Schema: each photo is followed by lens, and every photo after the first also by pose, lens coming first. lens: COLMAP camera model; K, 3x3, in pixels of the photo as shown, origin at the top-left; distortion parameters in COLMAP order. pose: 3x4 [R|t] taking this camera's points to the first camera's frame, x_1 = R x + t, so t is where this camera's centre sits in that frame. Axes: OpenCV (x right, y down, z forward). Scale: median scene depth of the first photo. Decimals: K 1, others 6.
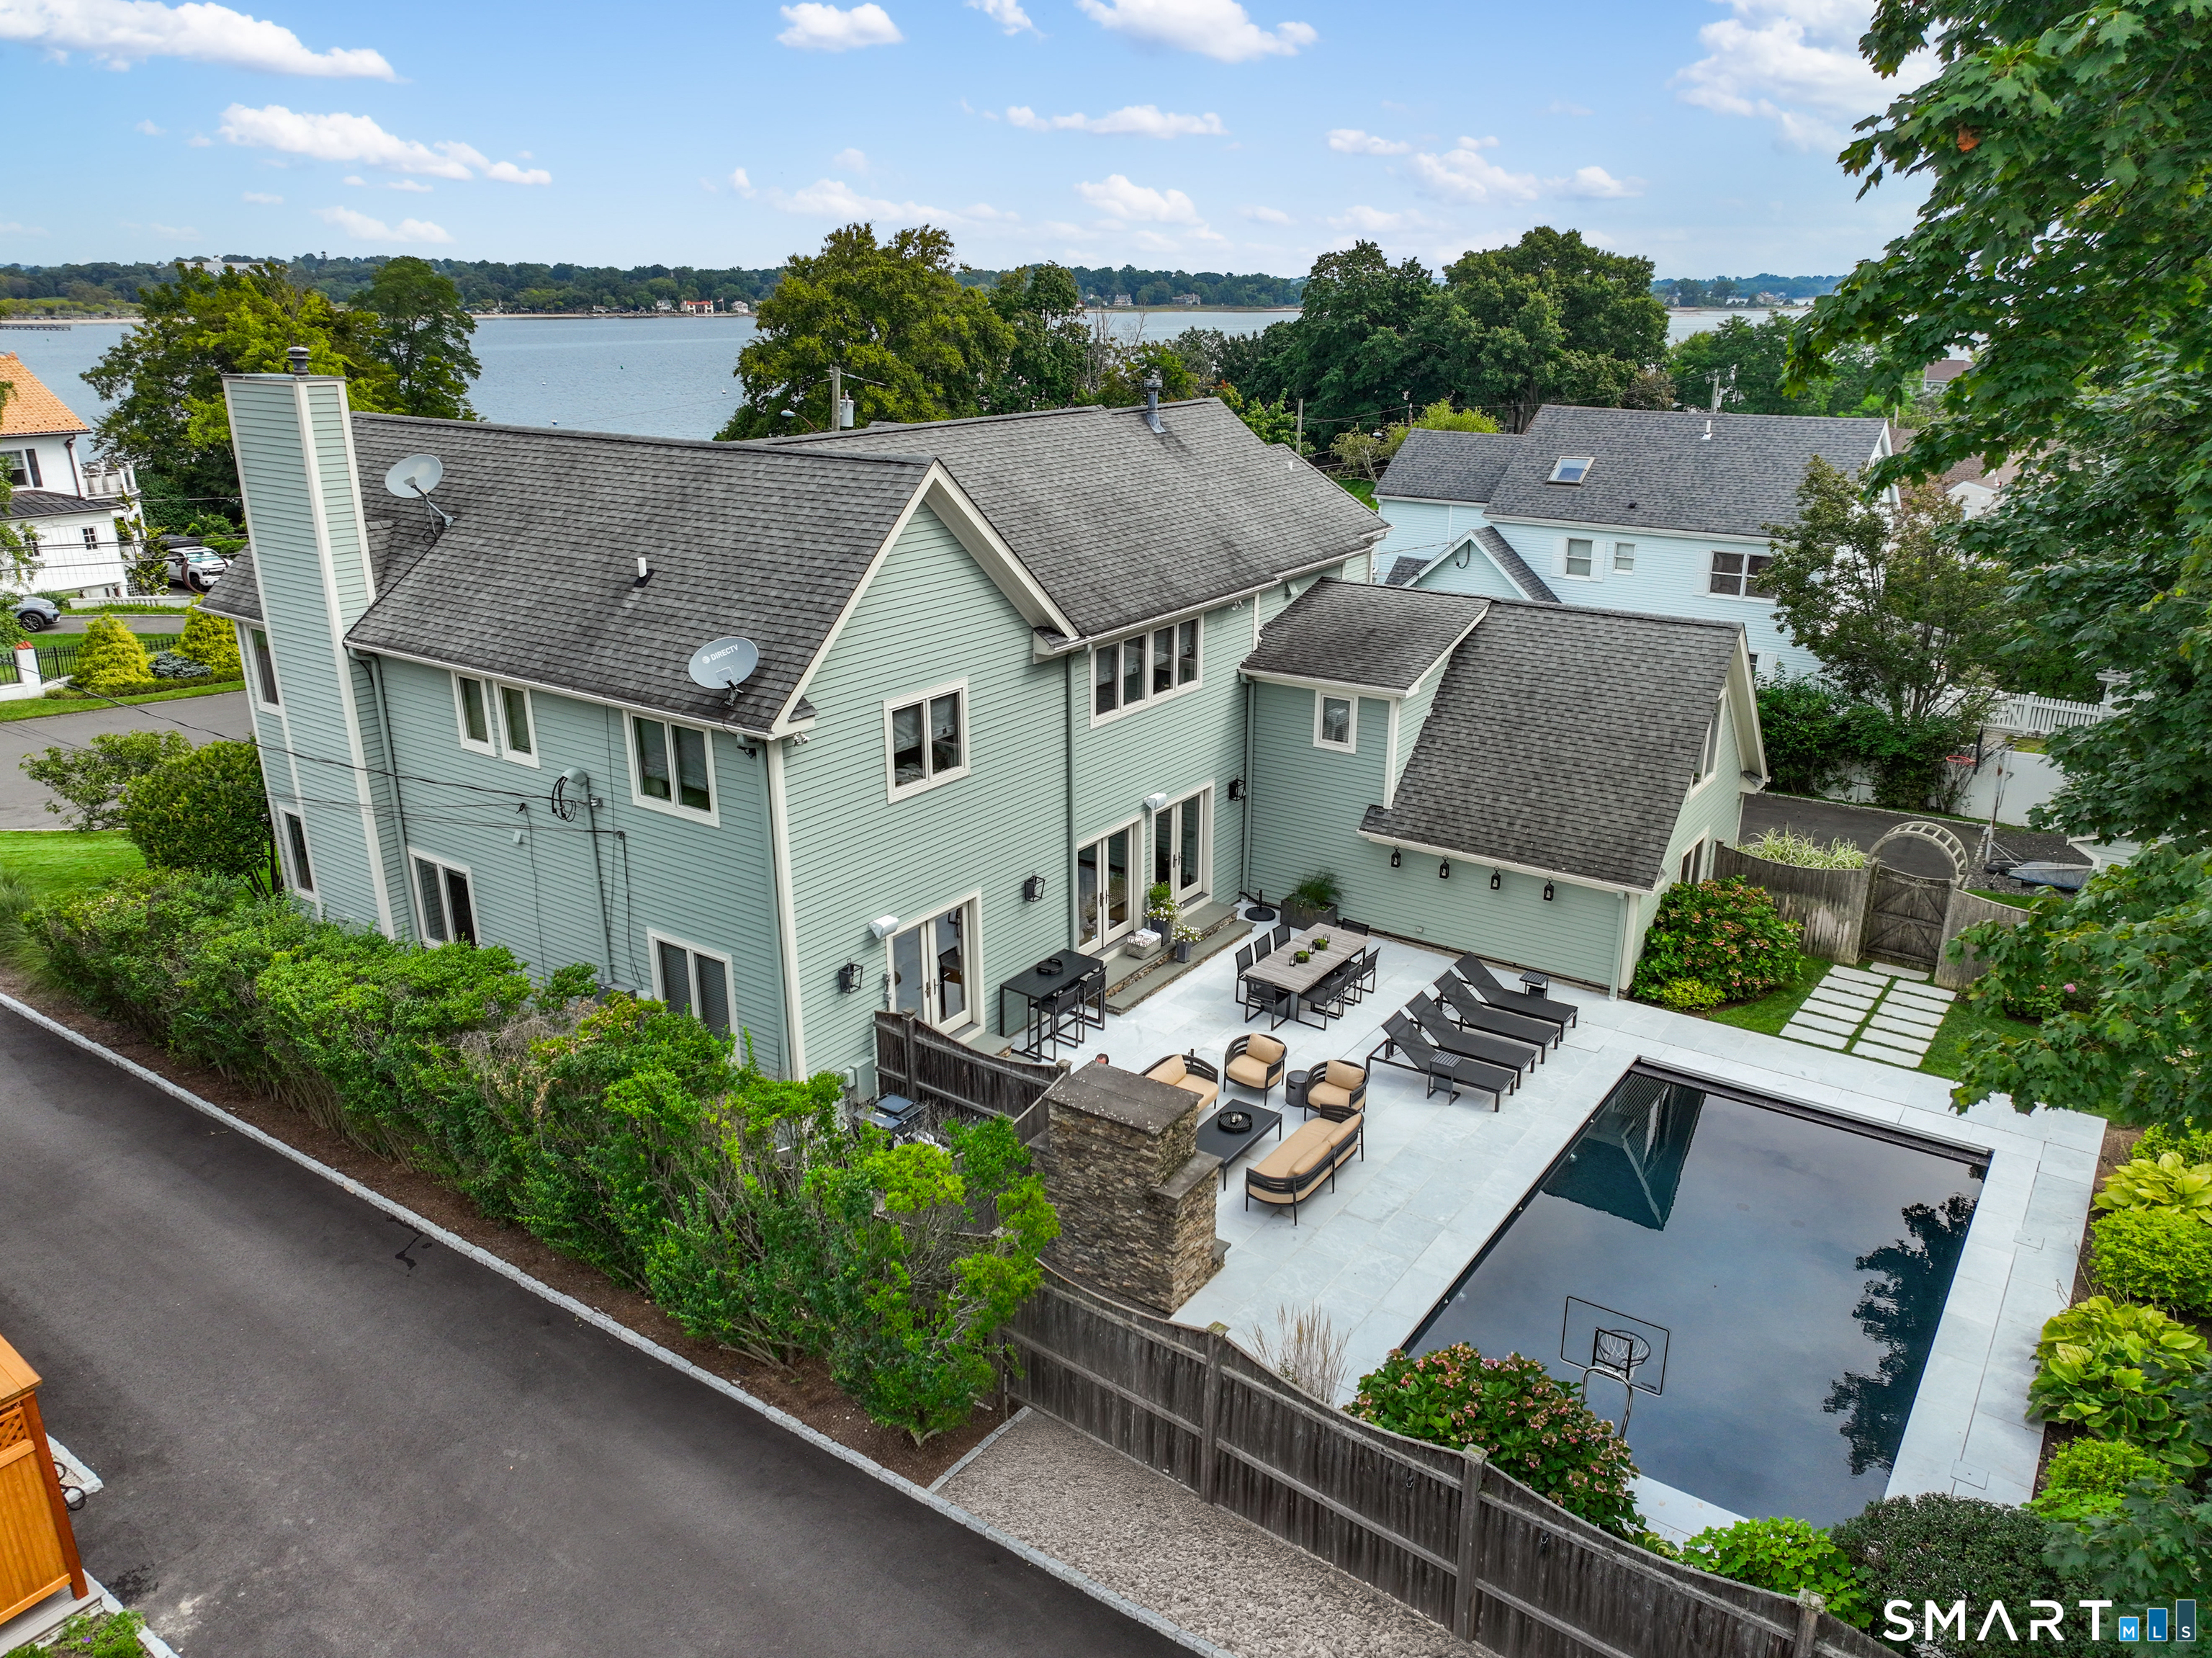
lens RADIAL K [[1570.7, 0, 1135.3], [0, 1570.7, 831.5], [0, 0, 1]] dist [0.001048, 0.006488]
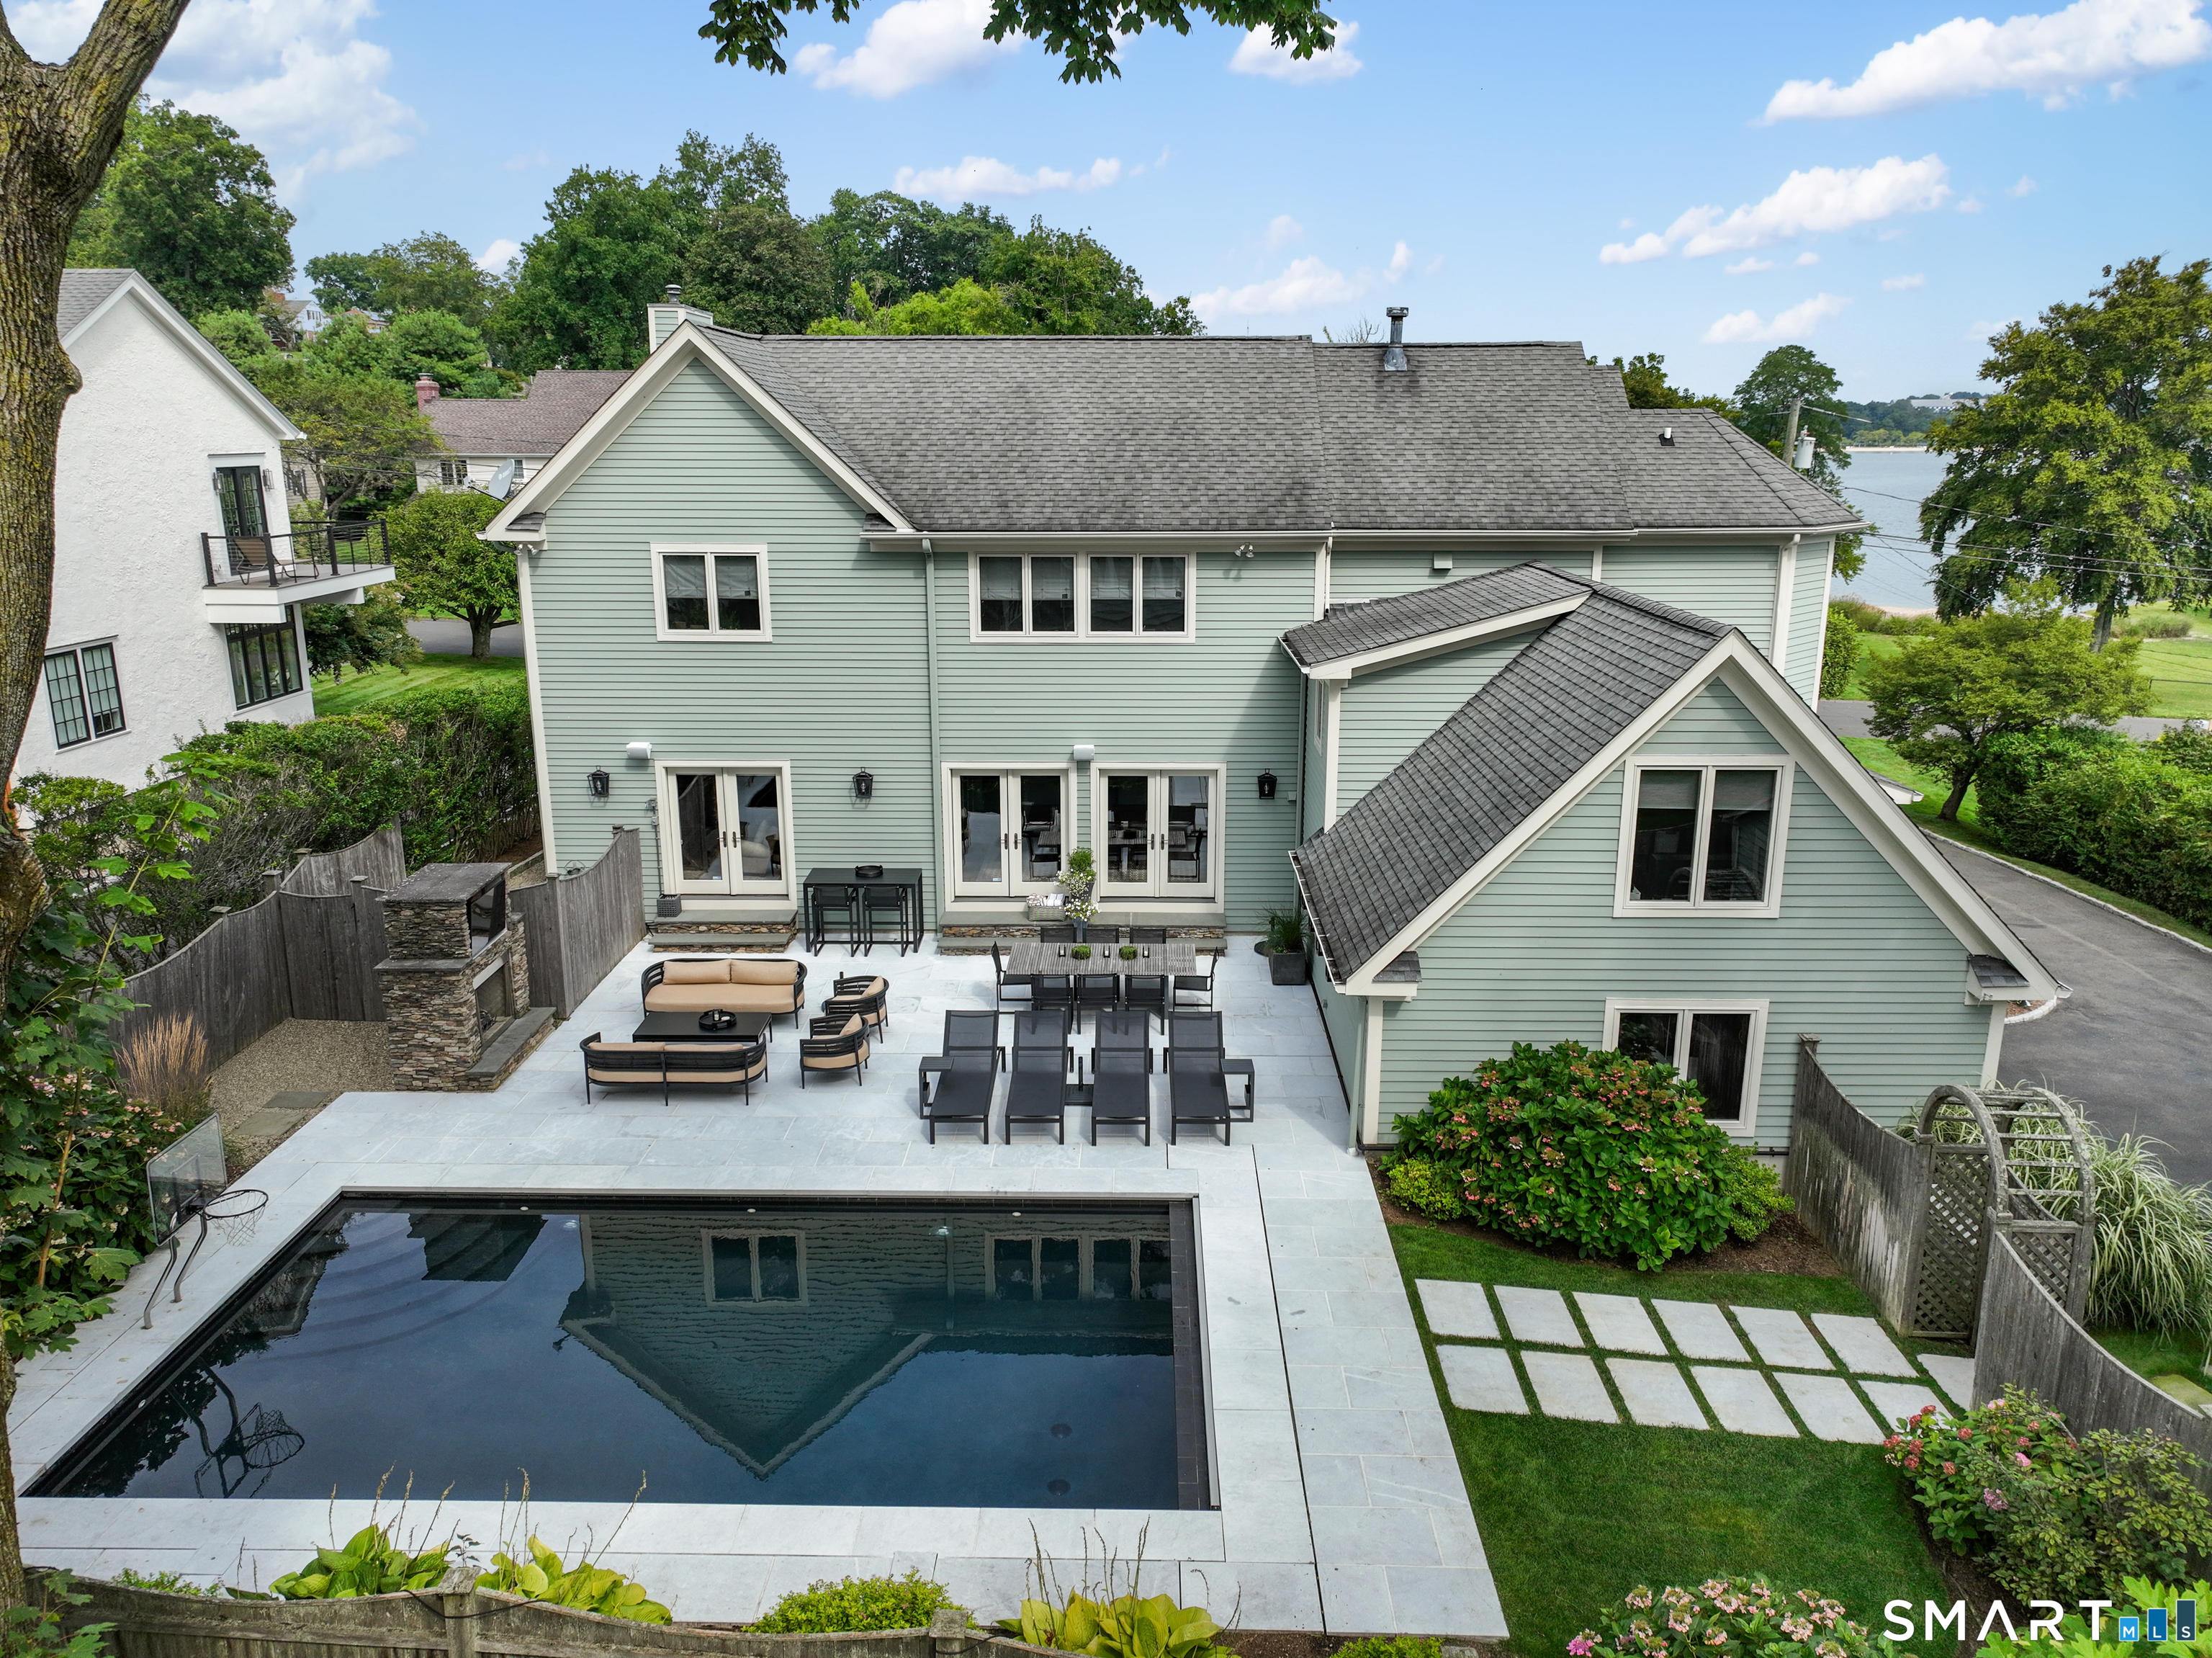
lens RADIAL K [[1570.7, 0, 1135.3], [0, 1570.7, 831.5], [0, 0, 1]] dist [0.001048, 0.006488]
pose [[0.554266, 0.207757, -0.805994, 0.813363], [-0.273177, 0.960114, 0.059626, -0.040003], [0.786233, 0.187130, 0.588914, 0.550603]]
